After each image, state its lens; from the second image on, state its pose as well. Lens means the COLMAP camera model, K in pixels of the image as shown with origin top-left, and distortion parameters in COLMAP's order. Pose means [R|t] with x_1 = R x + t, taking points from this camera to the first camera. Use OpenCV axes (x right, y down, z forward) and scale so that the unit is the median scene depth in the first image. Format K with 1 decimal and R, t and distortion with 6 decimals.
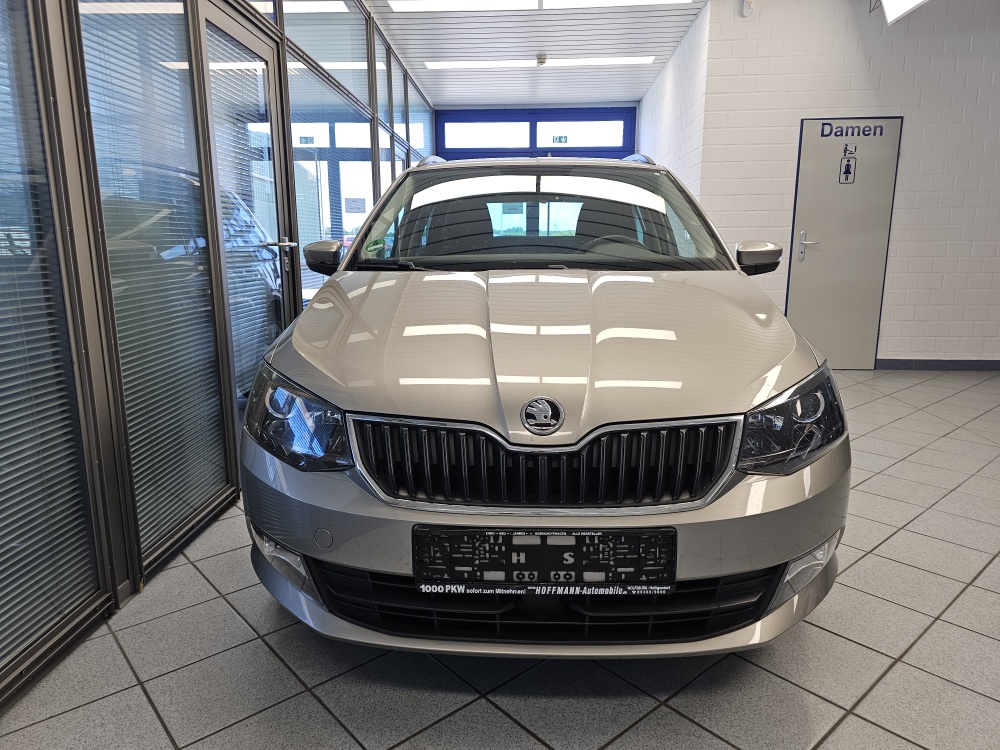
lens RADIAL K [[696.2, 0, 505.4], [0, 696.2, 370.7], [0, 0, 1]] dist [0.026116, -0.056165]
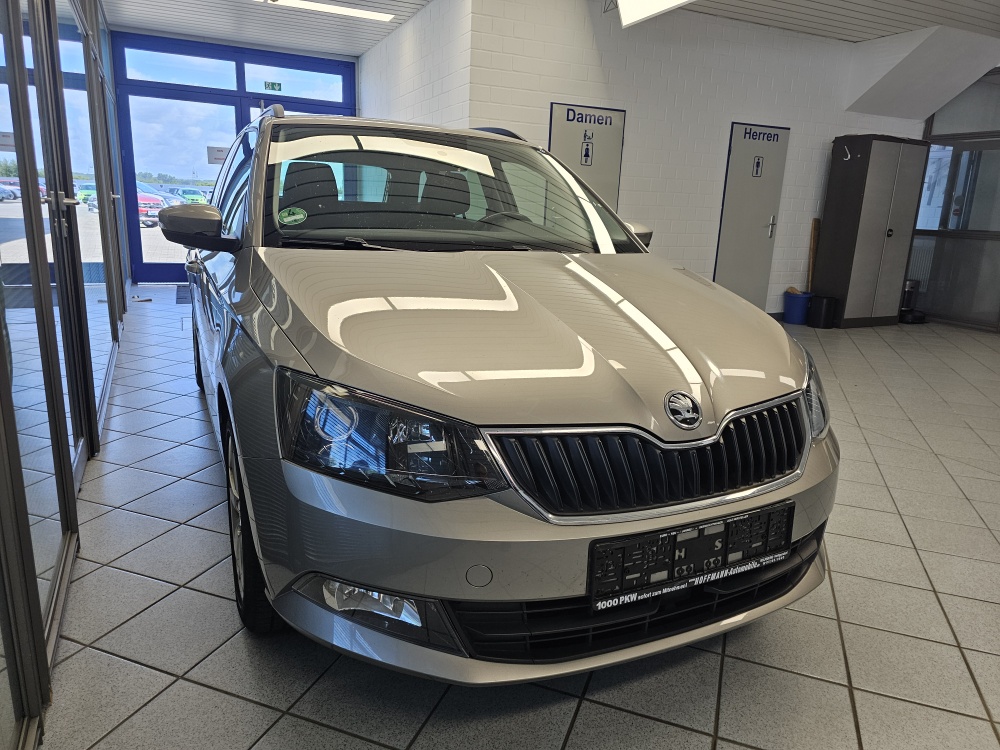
lens RADIAL K [[688.2, 0, 503.9], [0, 688.2, 363.0], [0, 0, 1]] dist [0.043618, -0.064298]
pose [[0.865986, -0.067335, 0.495515, -0.336725], [0.041488, 0.997151, 0.062996, -0.039545], [-0.498345, -0.033996, 0.866312, 0.134938]]
